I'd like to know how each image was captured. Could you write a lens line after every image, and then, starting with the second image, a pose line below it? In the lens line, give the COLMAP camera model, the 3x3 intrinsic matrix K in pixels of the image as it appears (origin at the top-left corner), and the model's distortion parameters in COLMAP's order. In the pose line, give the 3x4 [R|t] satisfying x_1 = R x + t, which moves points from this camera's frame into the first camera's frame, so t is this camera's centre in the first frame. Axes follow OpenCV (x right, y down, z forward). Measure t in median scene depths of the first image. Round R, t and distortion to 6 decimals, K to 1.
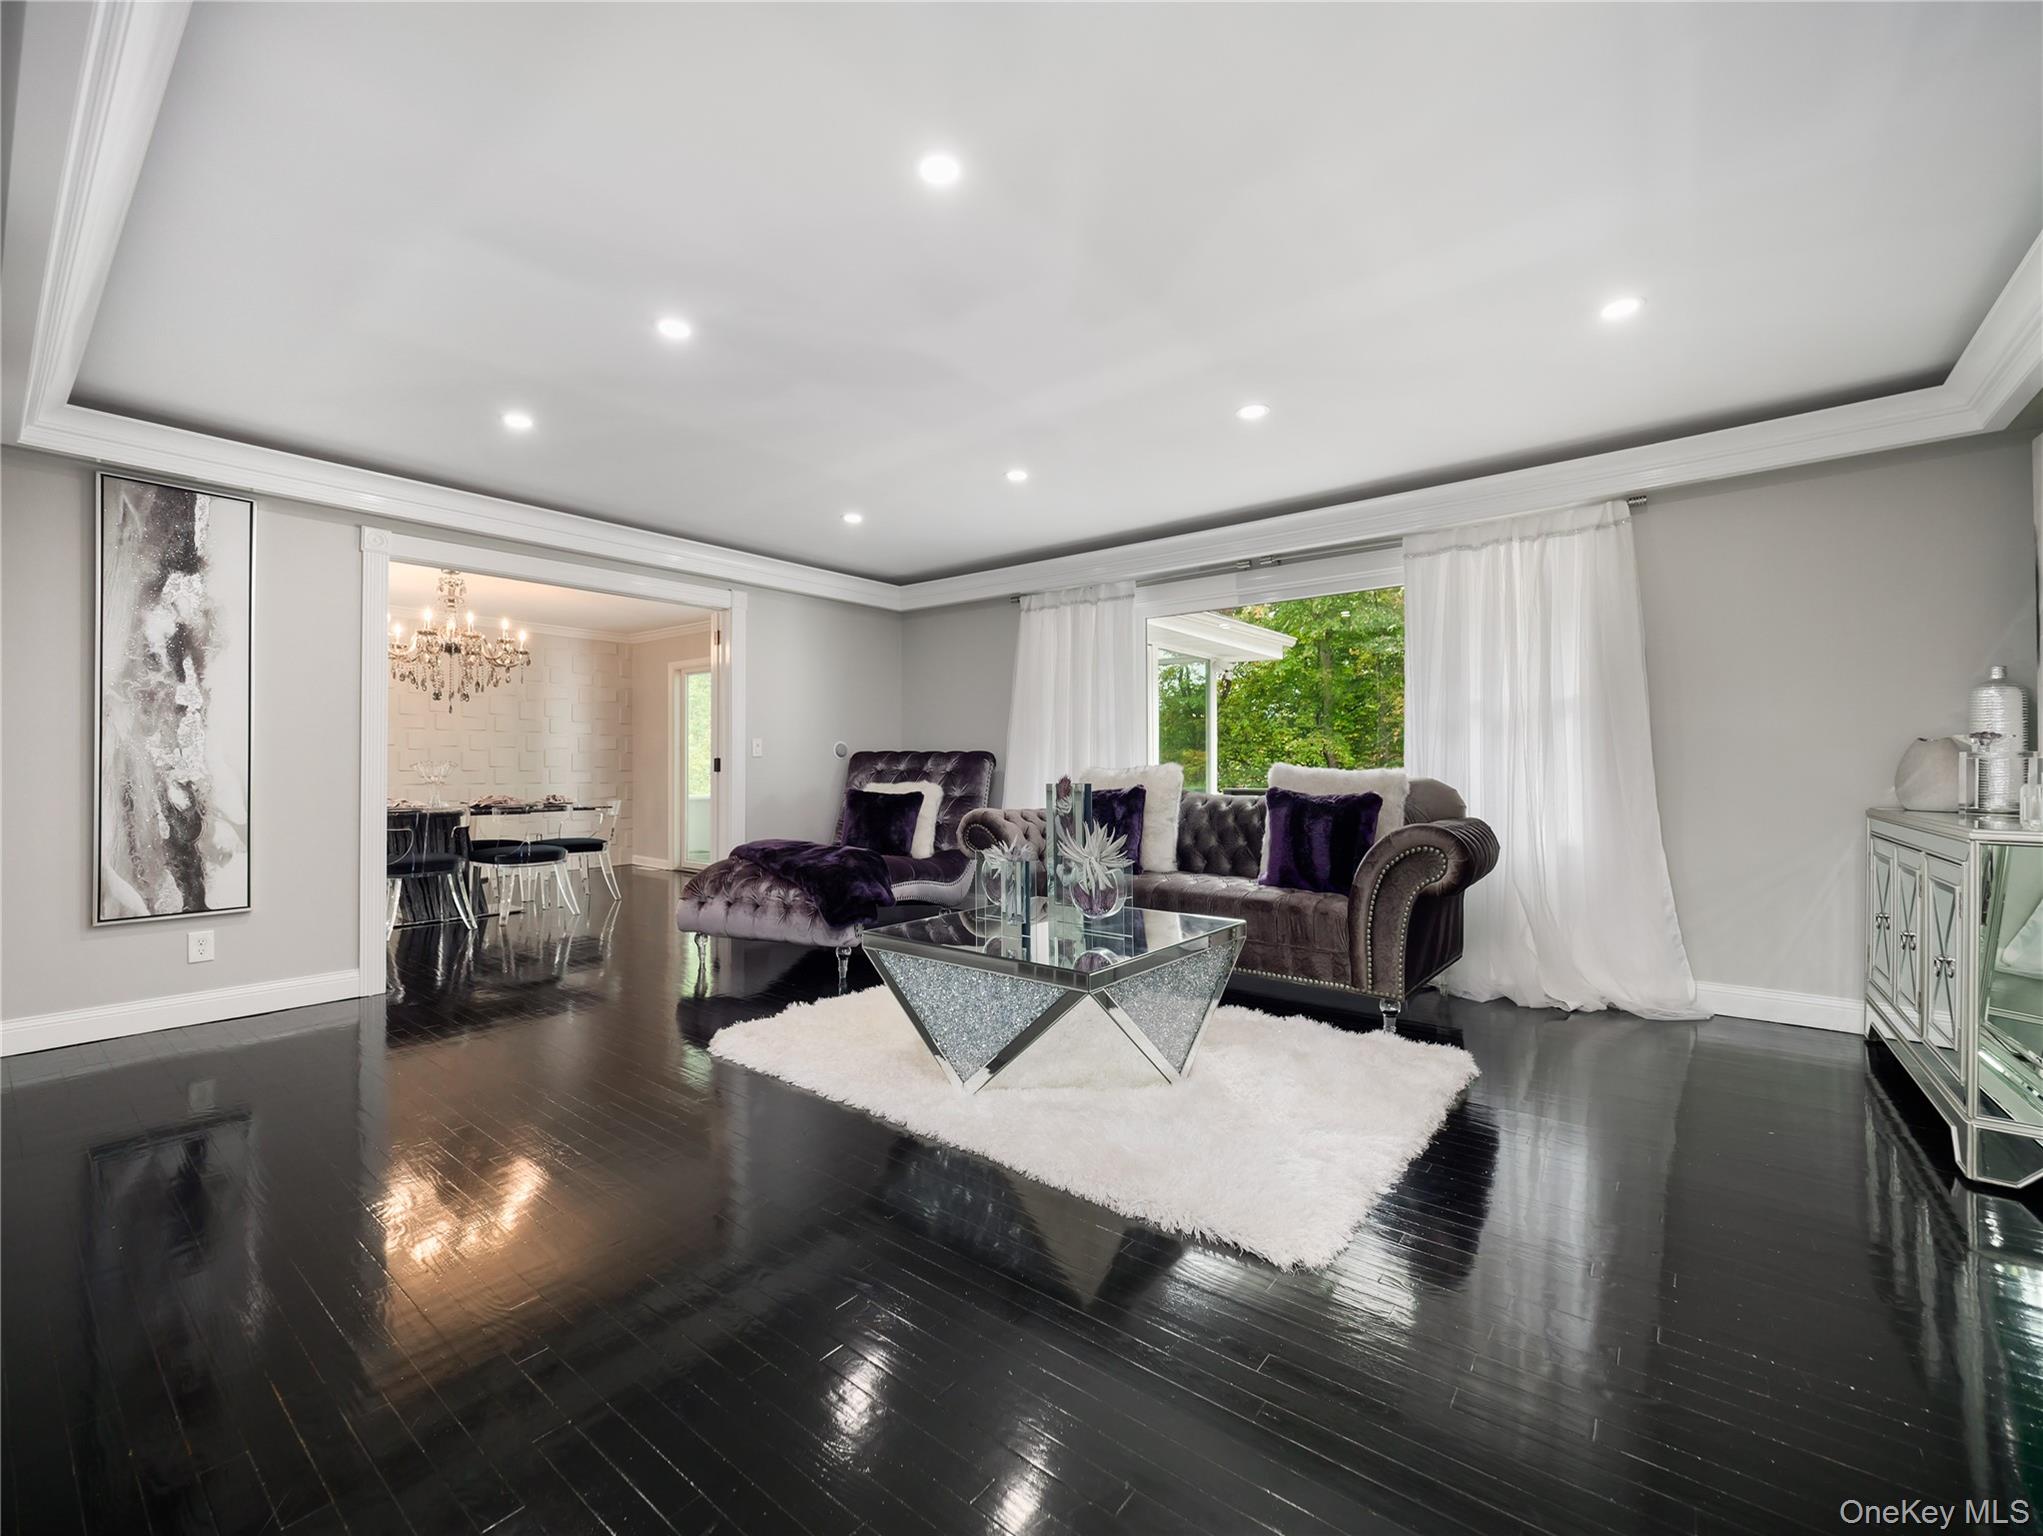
lens RADIAL K [[855.0, 0, 1021.5], [0, 855.0, 768.0], [0, 0, 1]] dist [-0.024453, -0.000220]
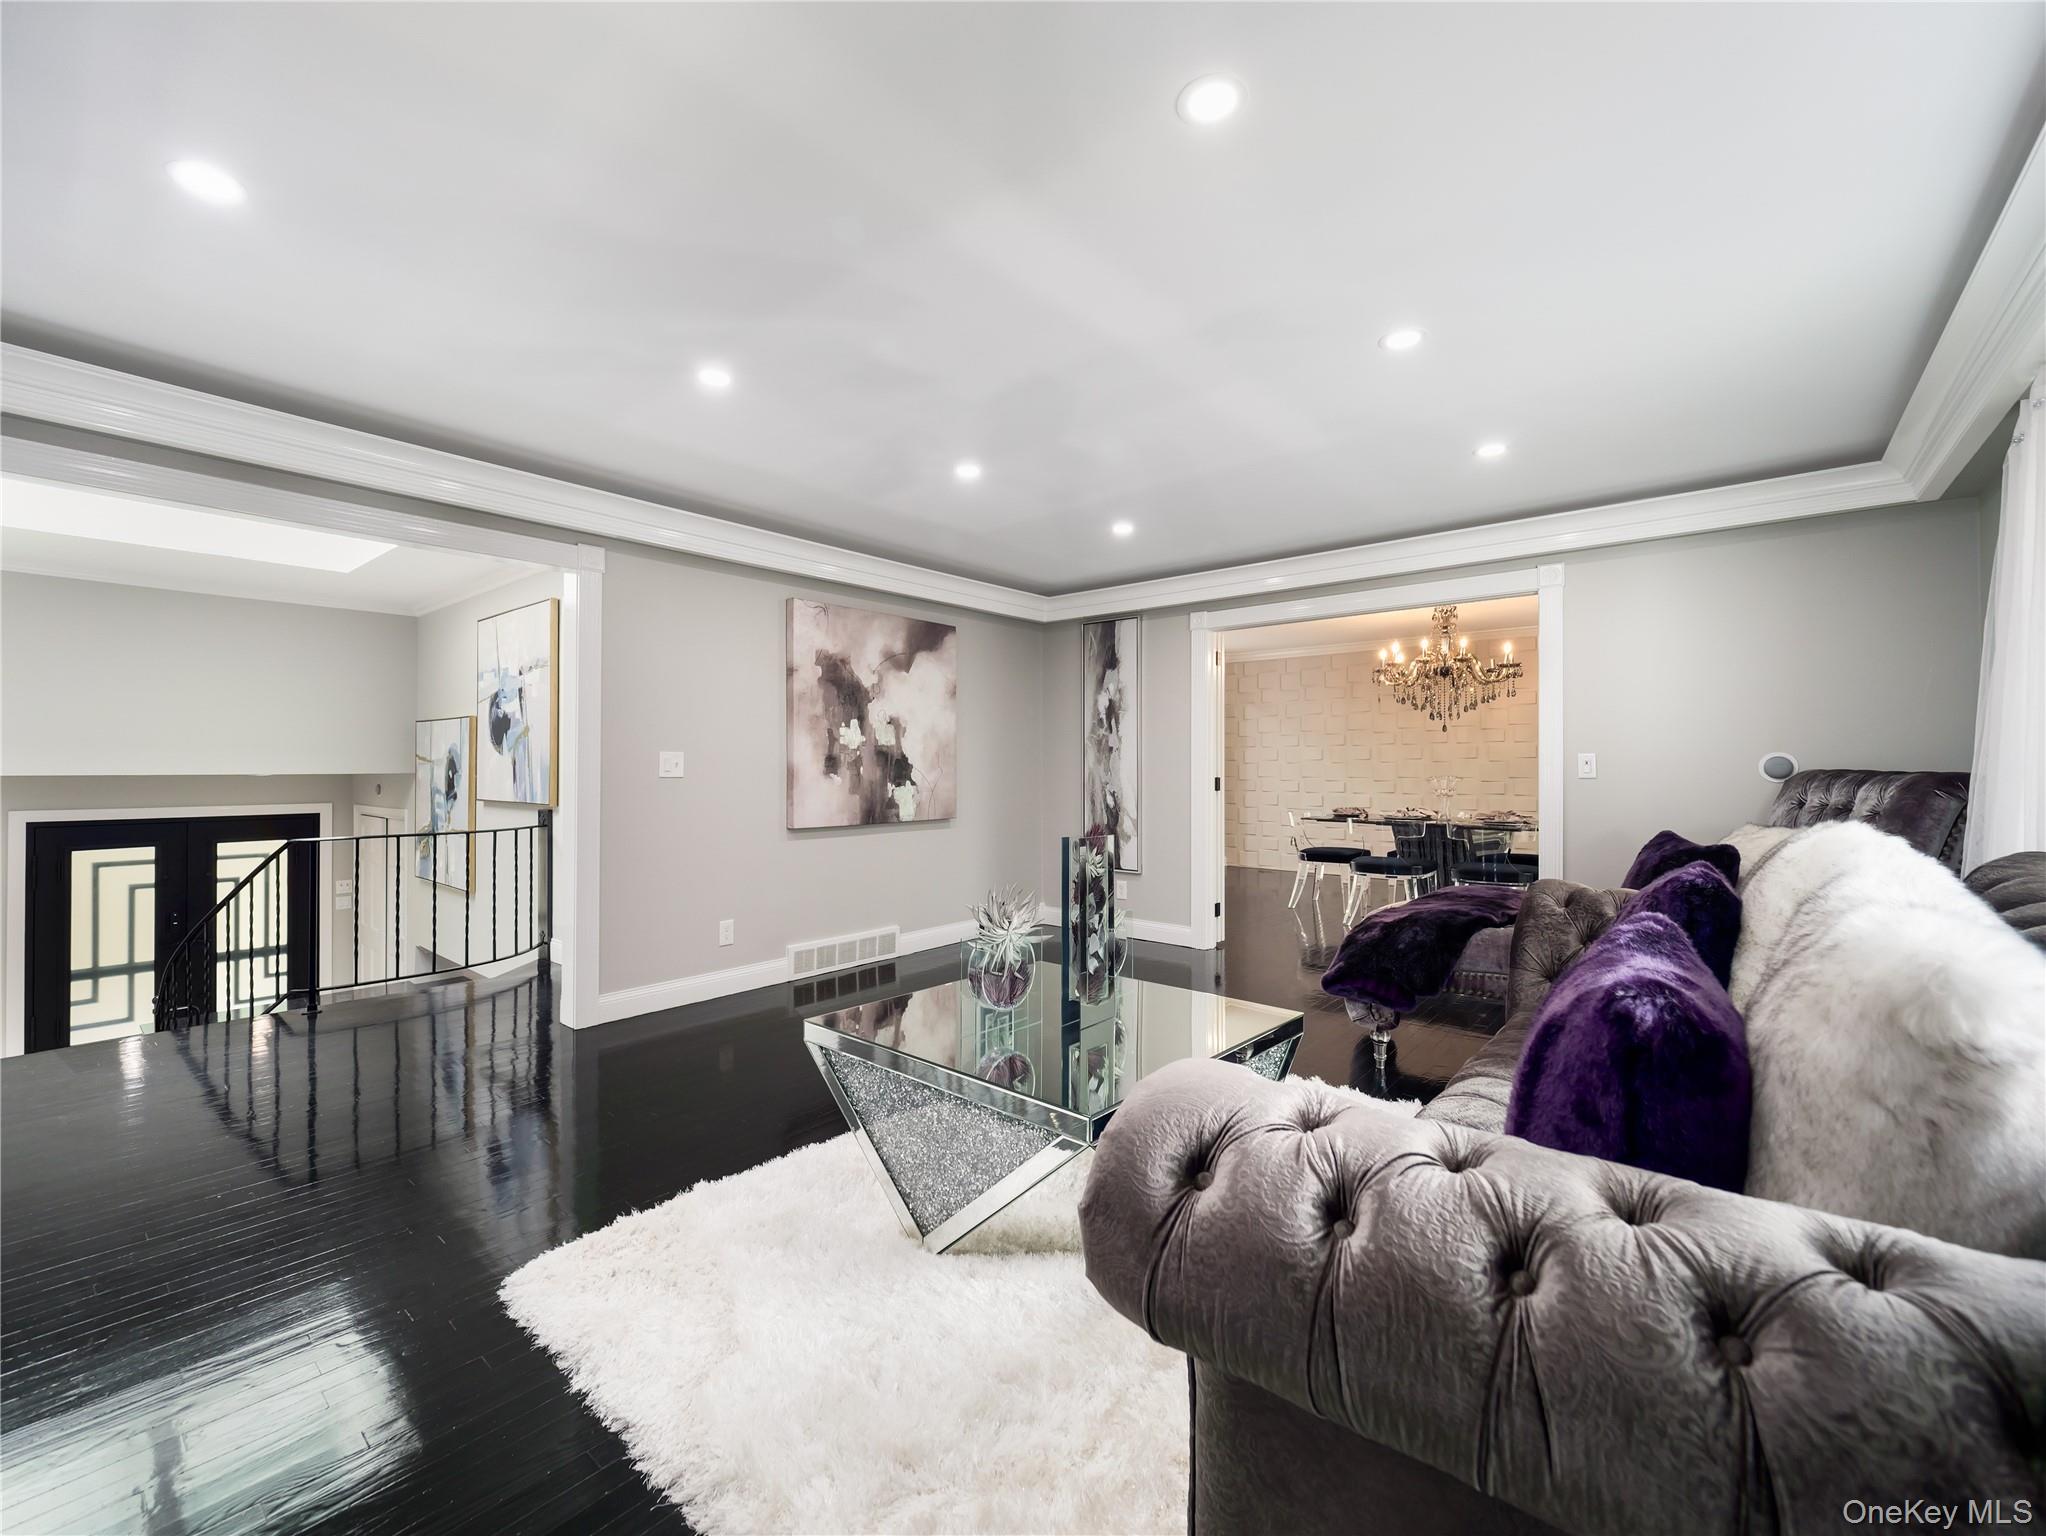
lens RADIAL K [[837.9, 0, 1023.0], [0, 837.9, 768.0], [0, 0, 1]] dist [-0.019116, -0.000307]
pose [[-0.033780, 0.004444, -0.999419, 0.710411], [-0.001126, 0.999989, 0.004484, -0.039159], [0.999429, 0.001277, -0.033775, 0.871492]]
